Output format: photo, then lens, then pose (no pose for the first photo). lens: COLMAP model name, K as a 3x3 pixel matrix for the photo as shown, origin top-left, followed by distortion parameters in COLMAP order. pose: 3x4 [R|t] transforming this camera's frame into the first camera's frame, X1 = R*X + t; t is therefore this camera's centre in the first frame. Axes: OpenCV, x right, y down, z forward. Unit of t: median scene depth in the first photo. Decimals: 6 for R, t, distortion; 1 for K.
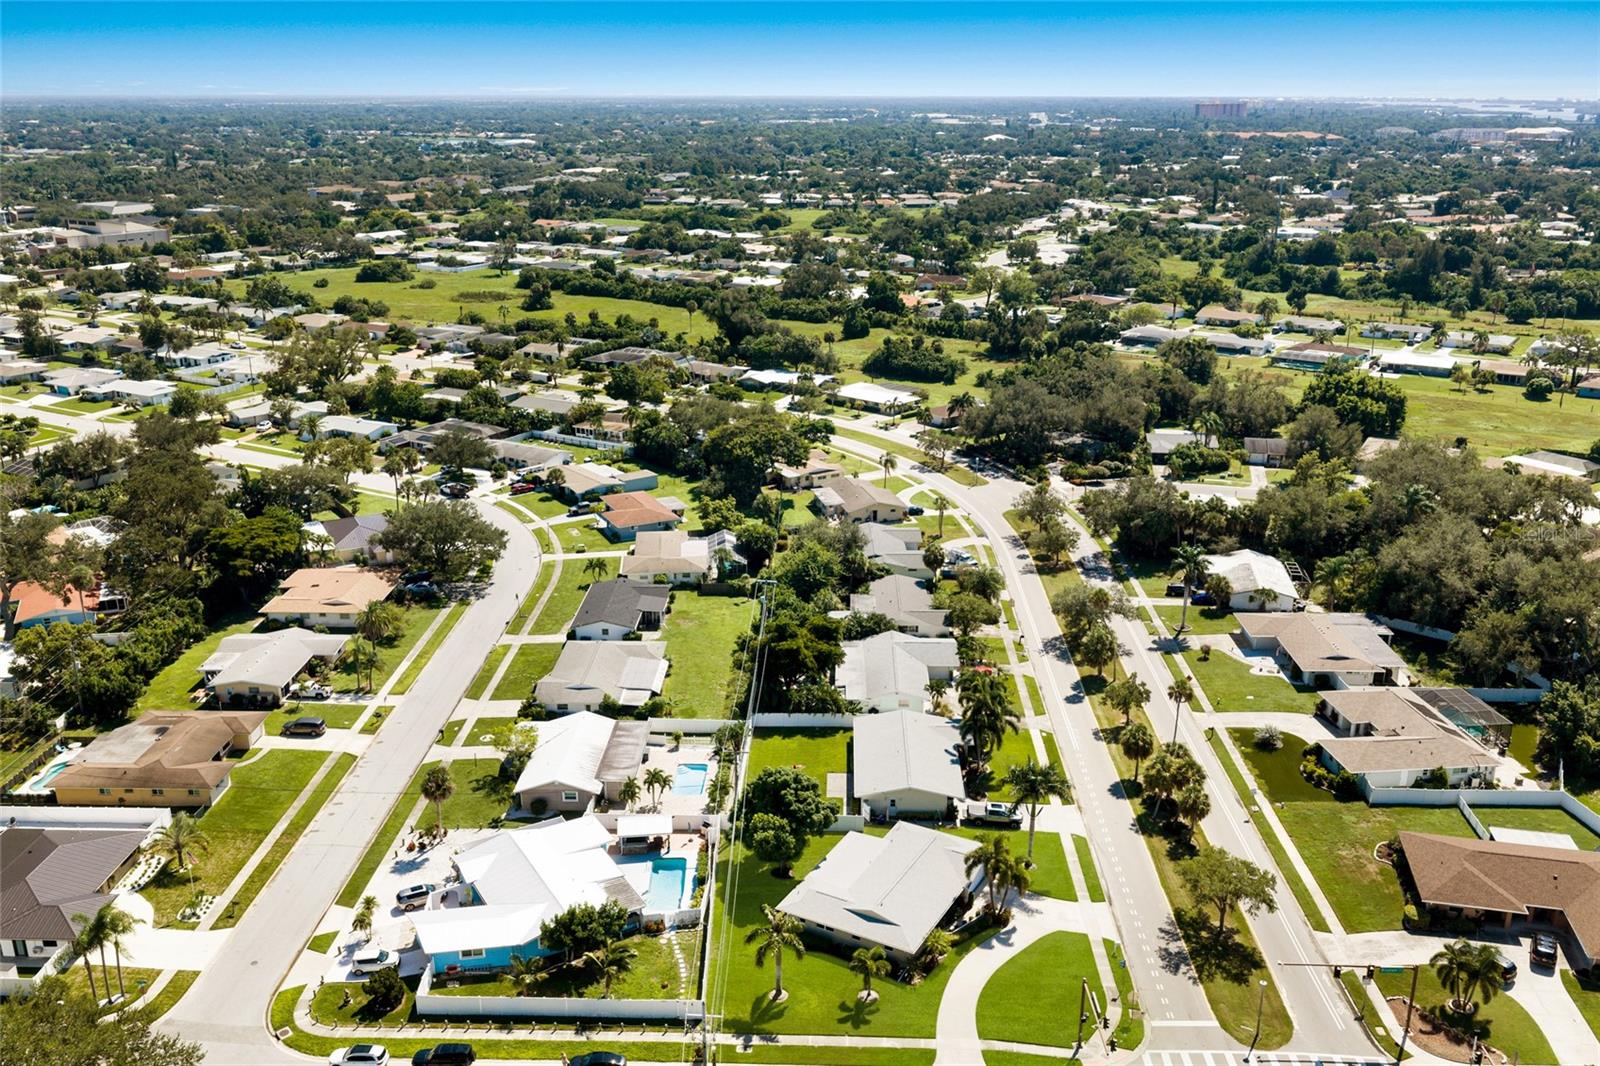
lens RADIAL K [[1334.3, 0, 806.3], [0, 1334.3, 533.6], [0, 0, 1]] dist [0.047357, -0.068029]
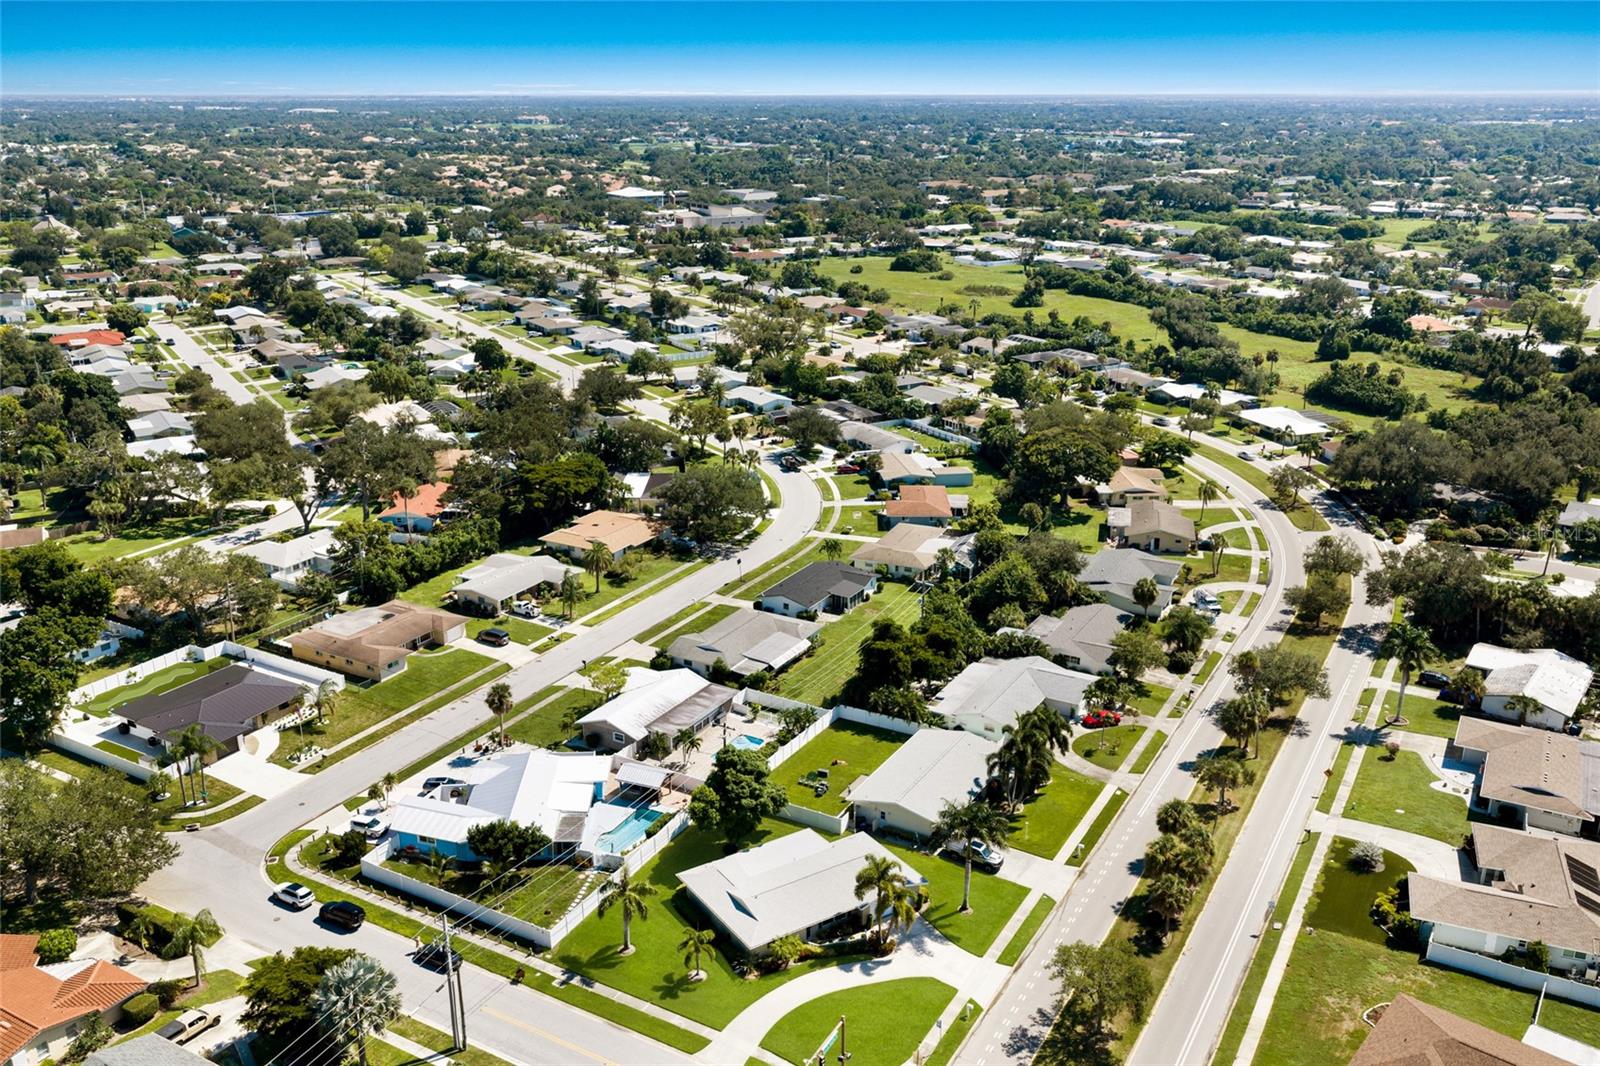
lens RADIAL K [[1334.3, 0, 806.3], [0, 1334.3, 533.6], [0, 0, 1]] dist [0.047357, -0.068029]
pose [[0.881911, 0.148061, -0.447562, 0.295617], [-0.147853, 0.988367, 0.035626, -0.020579], [0.447631, 0.034754, 0.893543, 0.063134]]
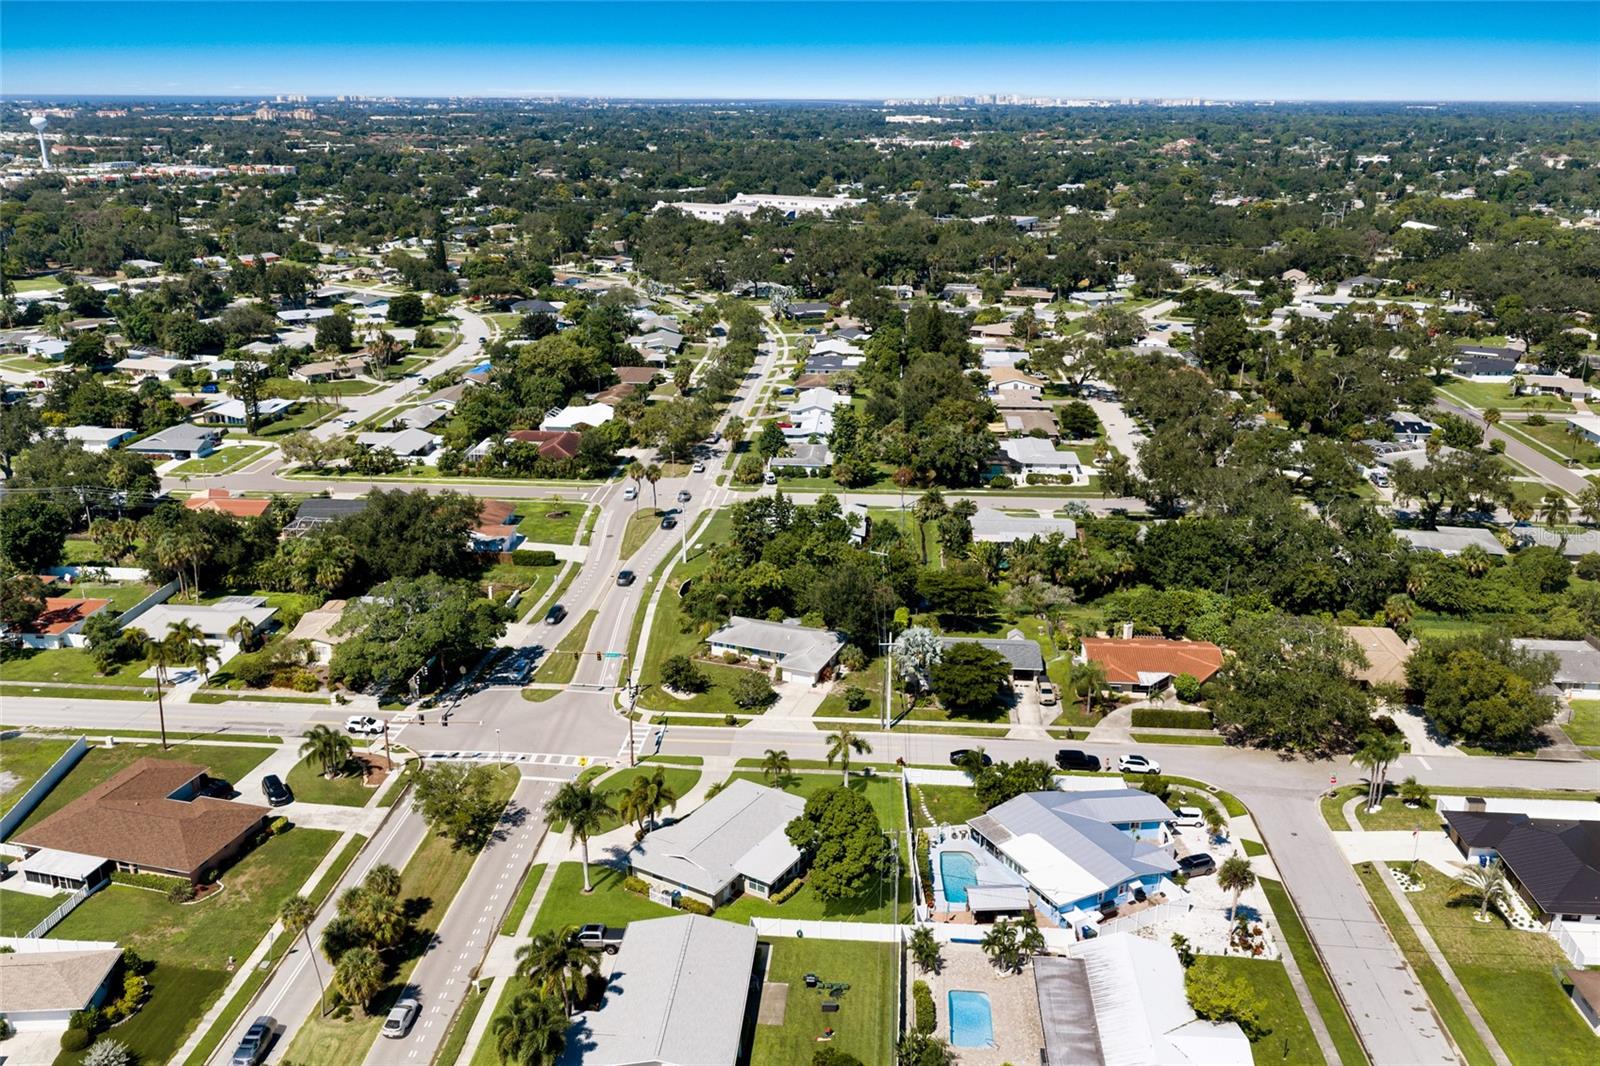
lens RADIAL K [[1334.3, 0, 806.3], [0, 1334.3, 533.6], [0, 0, 1]] dist [0.047357, -0.068029]
pose [[-0.999131, -0.016265, 0.038380, -0.015012], [0.009739, 0.804159, 0.594335, -0.346416], [-0.040530, 0.594192, -0.803301, 1.057066]]
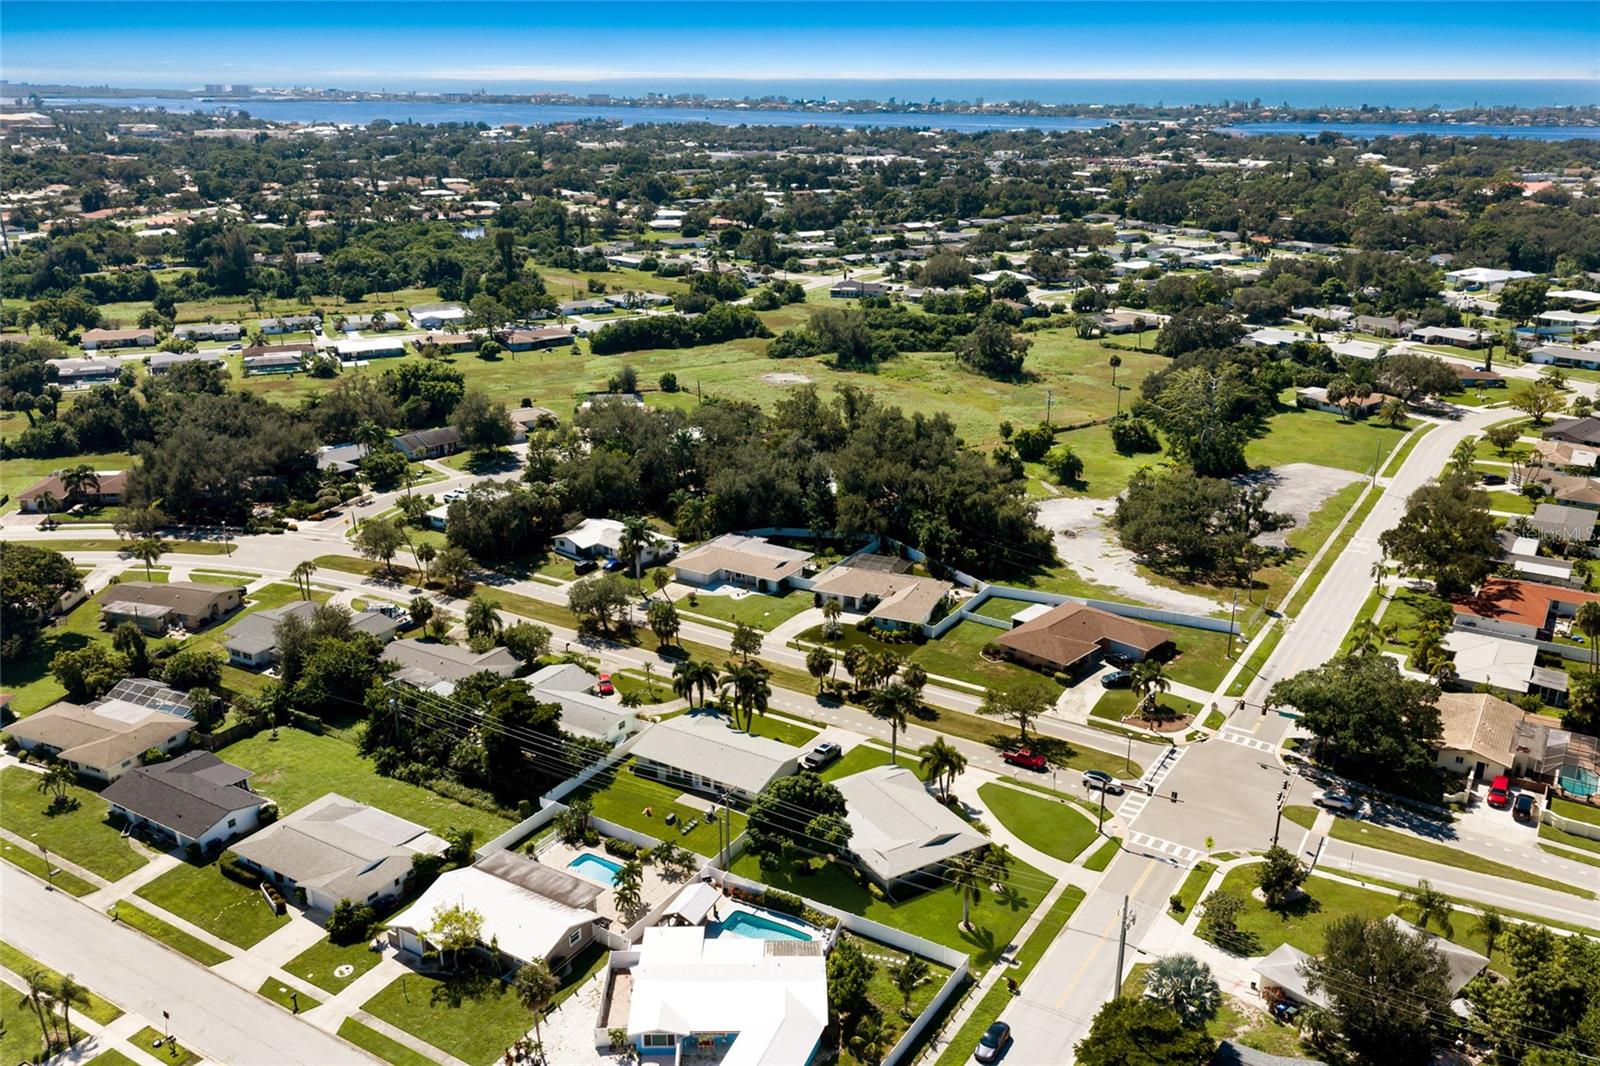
lens RADIAL K [[1334.3, 0, 806.3], [0, 1334.3, 533.6], [0, 0, 1]] dist [0.047357, -0.068029]
pose [[0.492776, -0.279495, 0.824047, -0.534504], [0.267642, 0.949786, 0.162094, -0.114309], [-0.827973, 0.140673, 0.542836, 0.246256]]
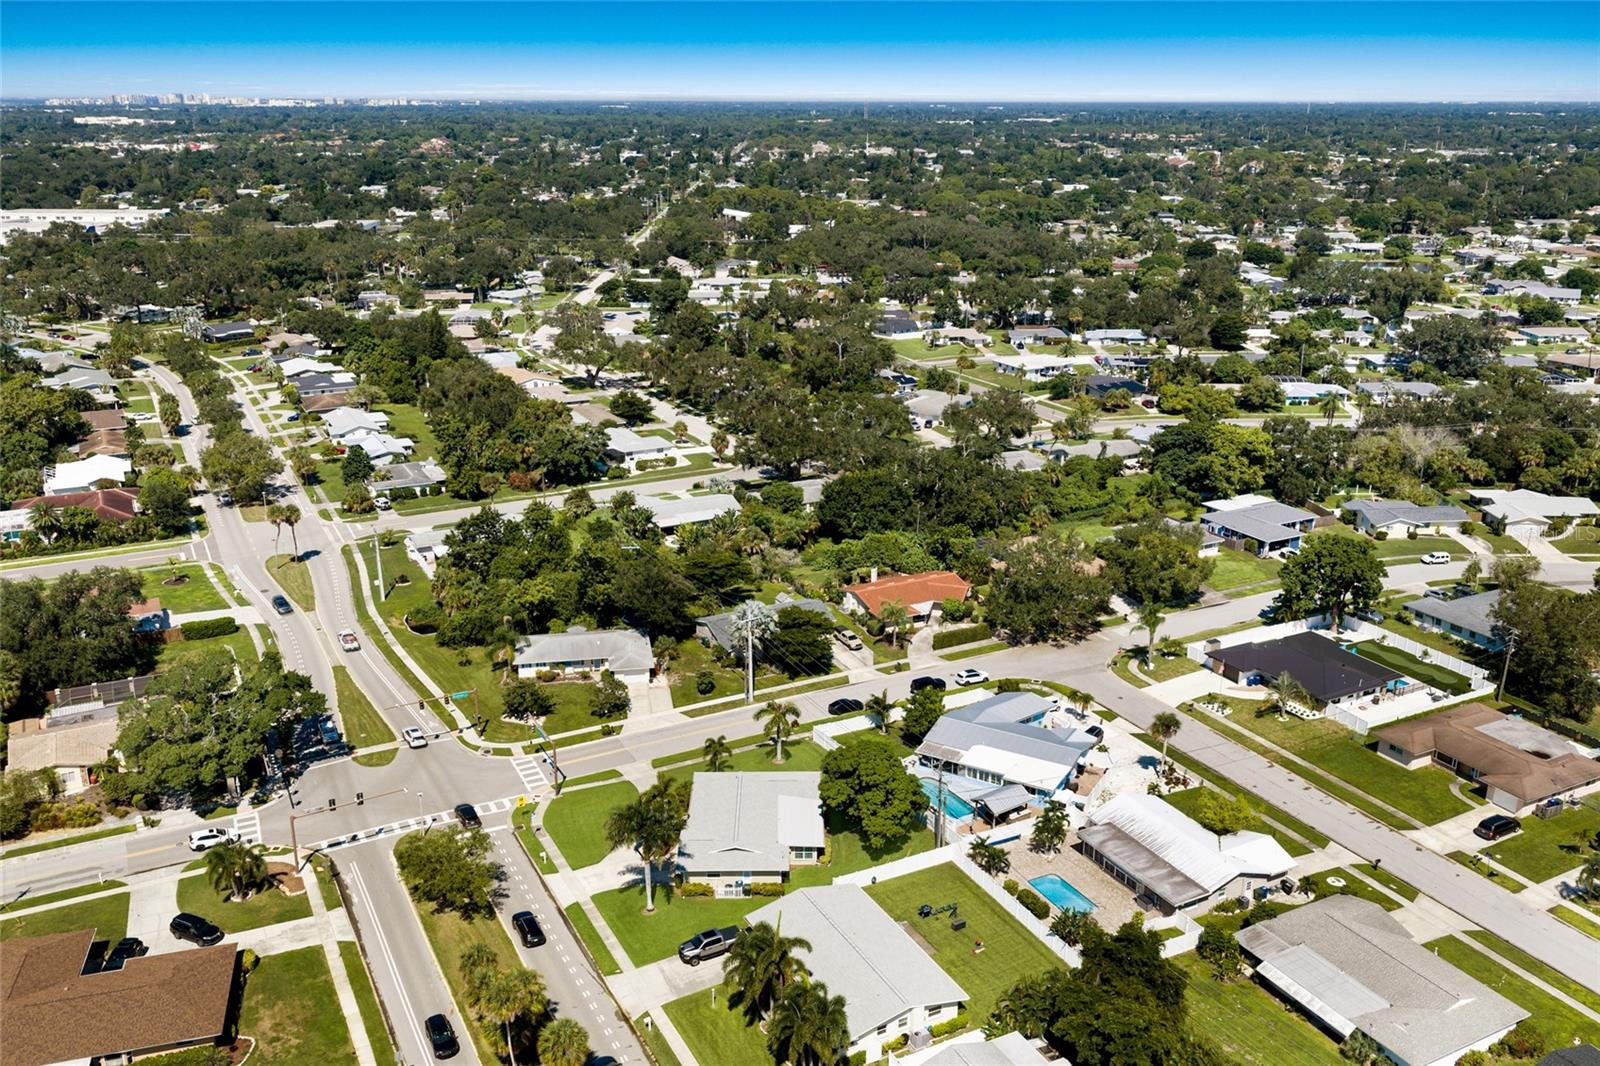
lens RADIAL K [[1334.3, 0, 806.3], [0, 1334.3, 533.6], [0, 0, 1]] dist [0.047357, -0.068029]
pose [[-0.870836, 0.151738, -0.467569, 0.308064], [-0.155656, 0.817106, 0.555075, -0.332550], [0.466280, 0.556159, -0.687946, 1.015822]]
